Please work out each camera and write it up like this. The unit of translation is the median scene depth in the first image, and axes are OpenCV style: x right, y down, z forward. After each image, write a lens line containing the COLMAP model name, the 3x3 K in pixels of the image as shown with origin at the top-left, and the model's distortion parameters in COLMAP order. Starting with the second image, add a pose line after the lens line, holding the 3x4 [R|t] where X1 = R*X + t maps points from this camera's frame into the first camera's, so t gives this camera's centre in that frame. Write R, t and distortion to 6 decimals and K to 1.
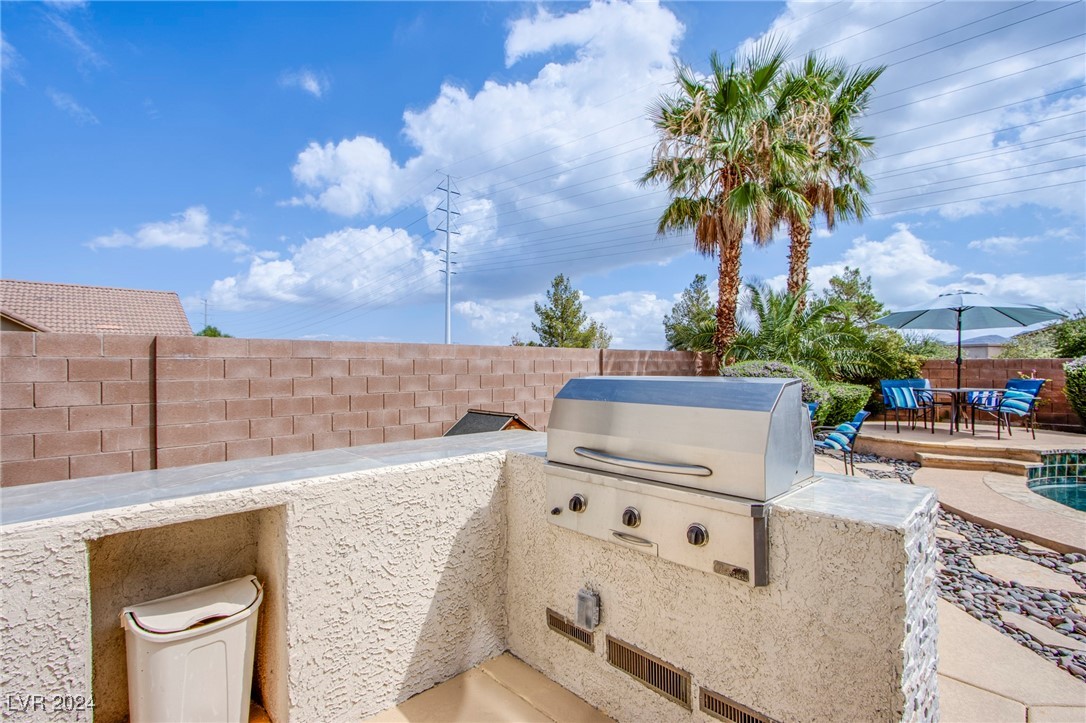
lens RADIAL K [[503.2, 0, 537.6], [0, 503.2, 366.1], [0, 0, 1]] dist [-0.016035, 0.001399]
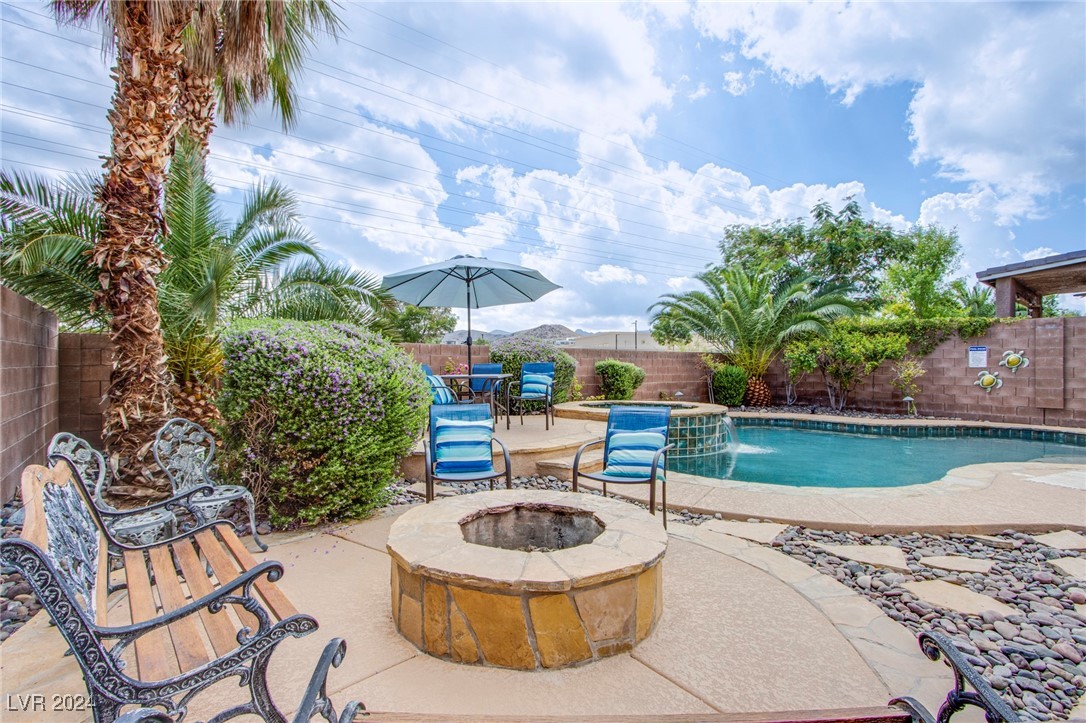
lens RADIAL K [[507.0, 0, 538.1], [0, 507.0, 366.5], [0, 0, 1]] dist [-0.014789, 0.000662]
pose [[0.098108, 0.002288, 0.995173, 0.038085], [-0.002458, 0.999995, -0.002056, 0.045697], [-0.995173, -0.002244, 0.098113, 1.107670]]
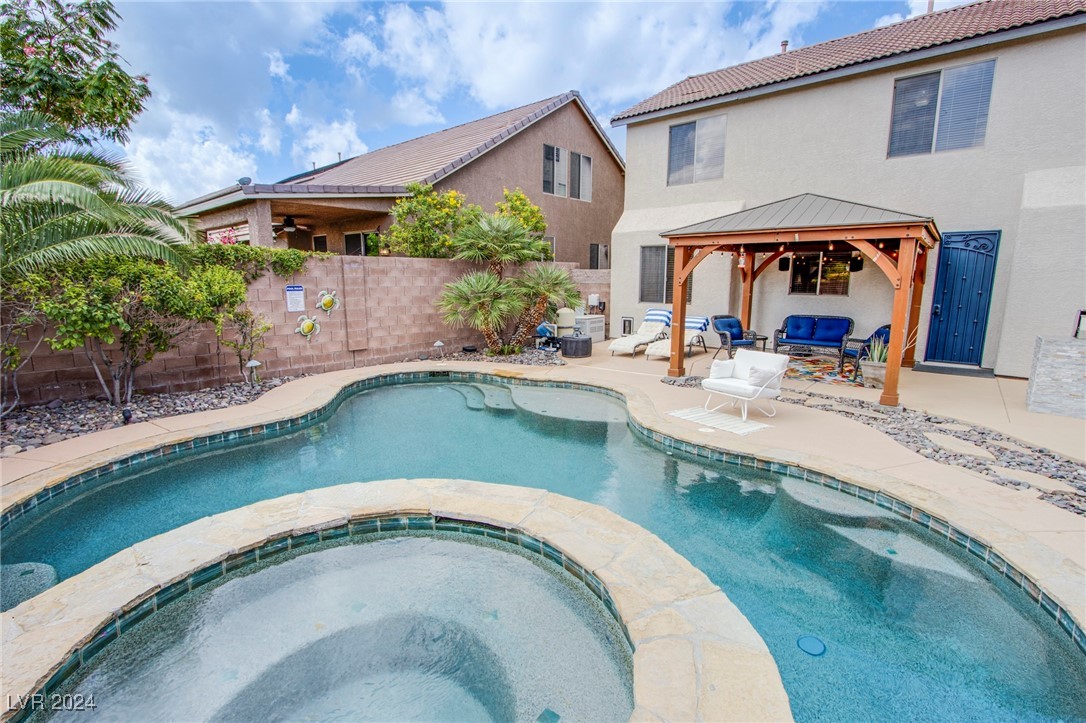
lens RADIAL K [[503.2, 0, 537.6], [0, 503.2, 366.1], [0, 0, 1]] dist [-0.016035, 0.001399]
pose [[-0.996447, 0.015114, -0.082859, 1.394884], [0.000089, 0.983957, 0.178403, -0.062752], [0.084226, 0.177762, -0.980462, 1.248554]]
